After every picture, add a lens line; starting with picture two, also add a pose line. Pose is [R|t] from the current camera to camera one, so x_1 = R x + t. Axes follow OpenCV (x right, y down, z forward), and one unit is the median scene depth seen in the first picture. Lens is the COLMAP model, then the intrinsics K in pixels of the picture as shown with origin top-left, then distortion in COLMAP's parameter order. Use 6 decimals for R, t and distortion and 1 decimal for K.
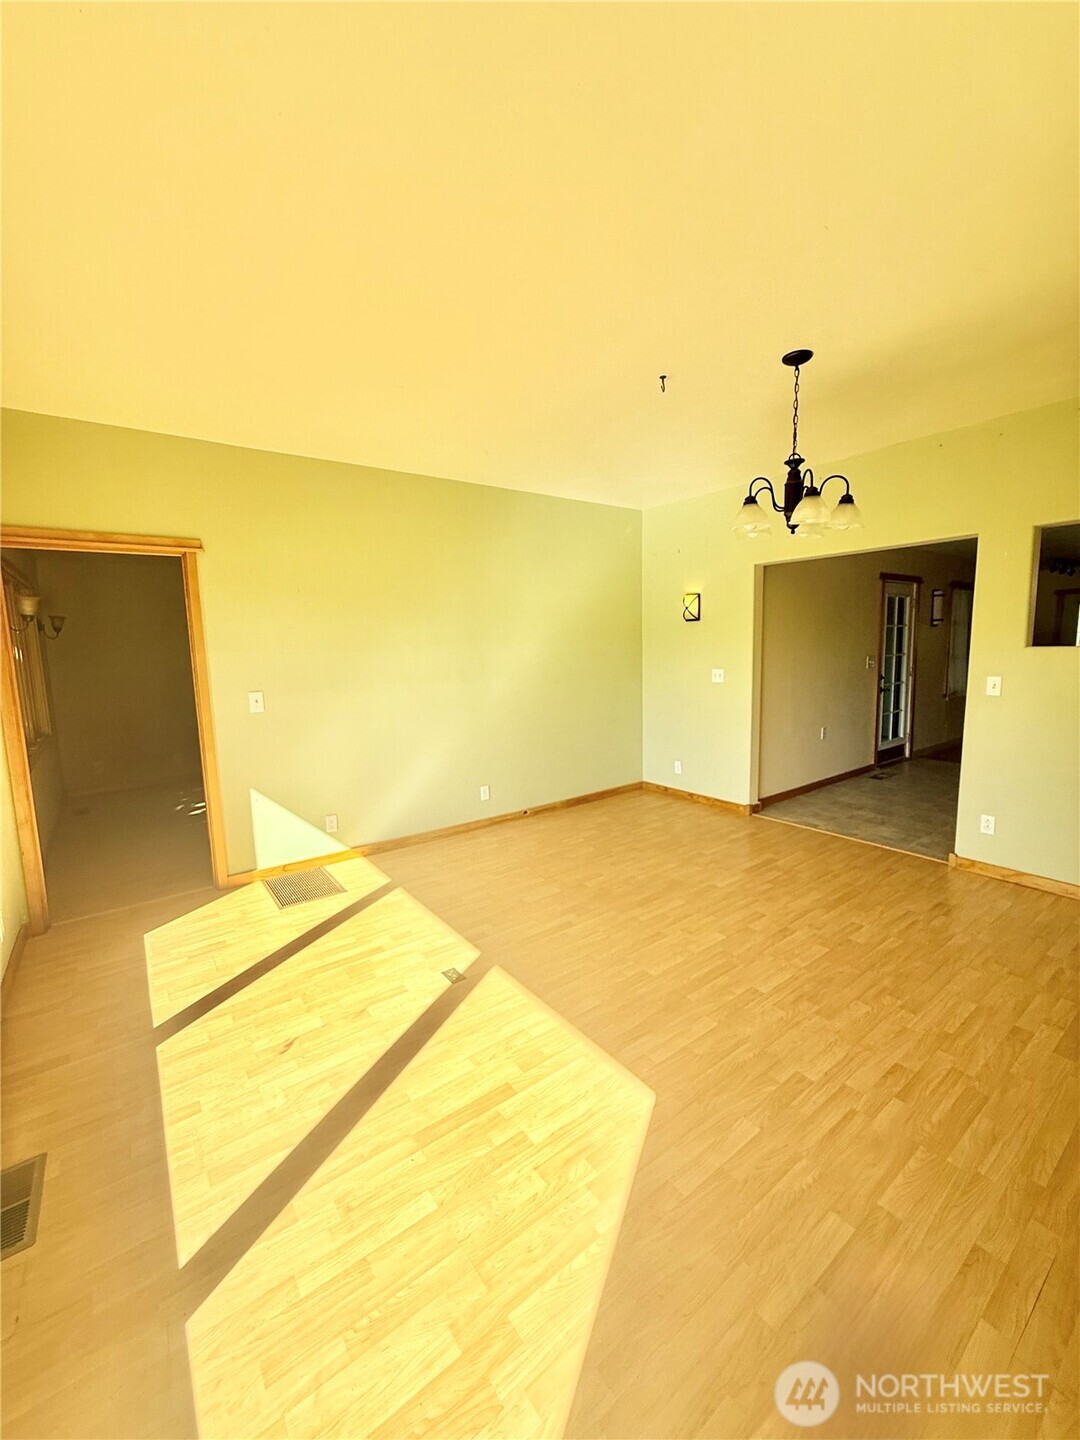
lens RADIAL K [[572.4, 0, 541.3], [0, 572.4, 715.8], [0, 0, 1]] dist [-0.001075, 0.000477]
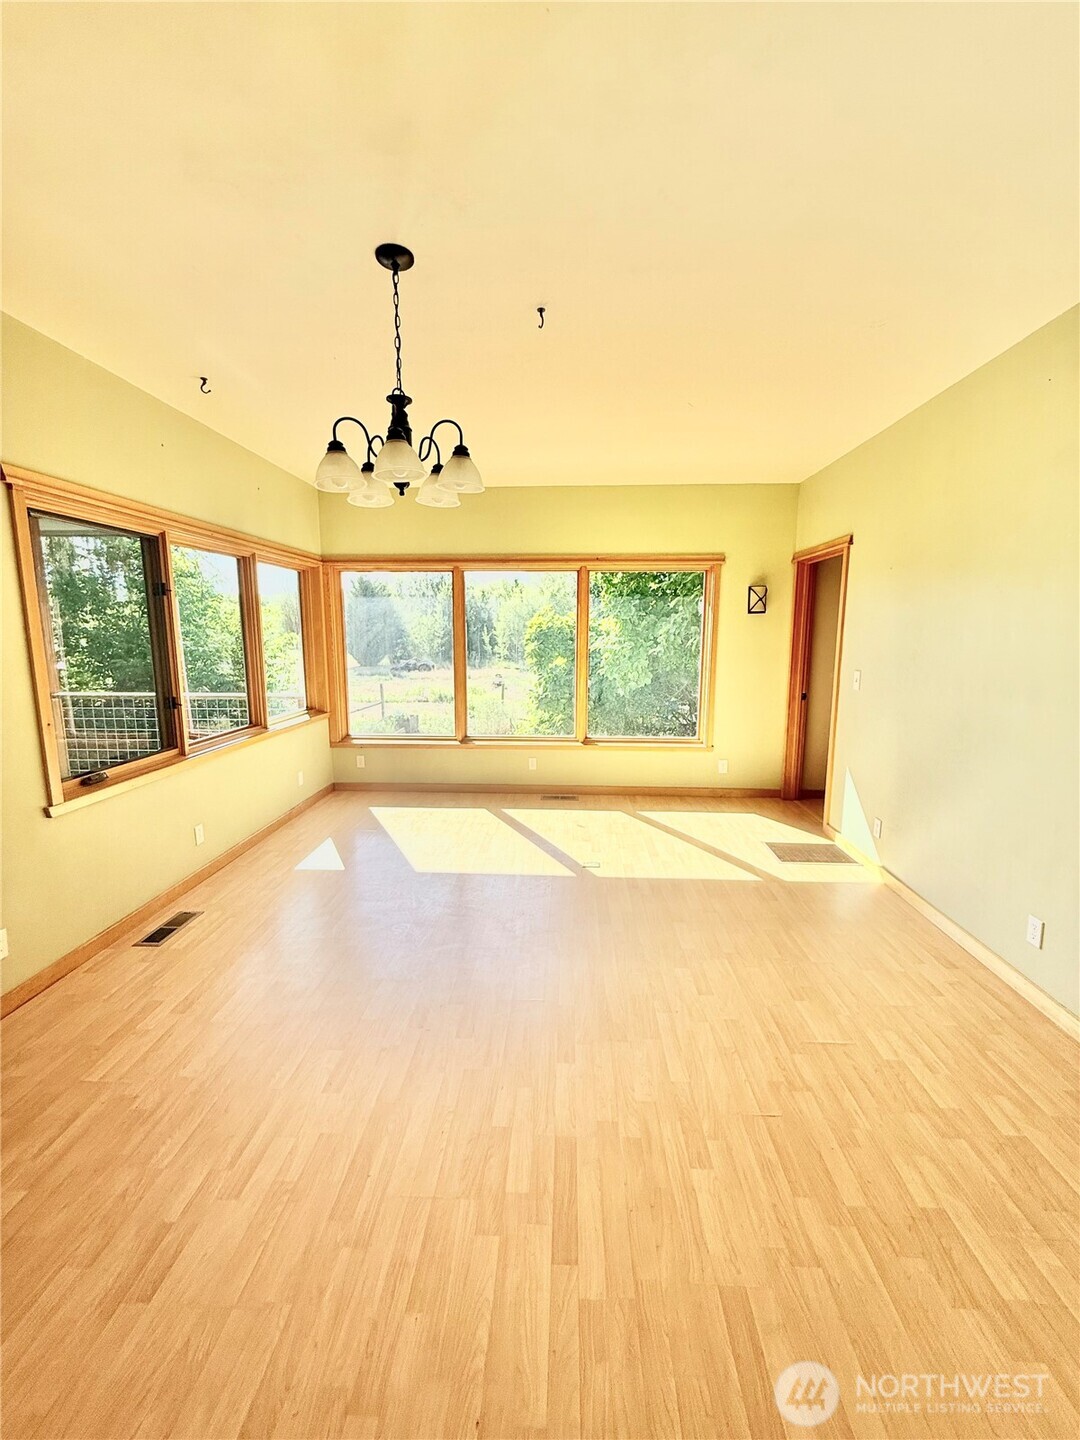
lens RADIAL K [[572.4, 0, 541.3], [0, 572.4, 715.8], [0, 0, 1]] dist [-0.001075, 0.000477]
pose [[-0.634552, 0.136890, -0.760660, 0.690561], [-0.082606, 0.966540, 0.242852, -0.171306], [0.768453, 0.216938, -0.602012, 1.220266]]
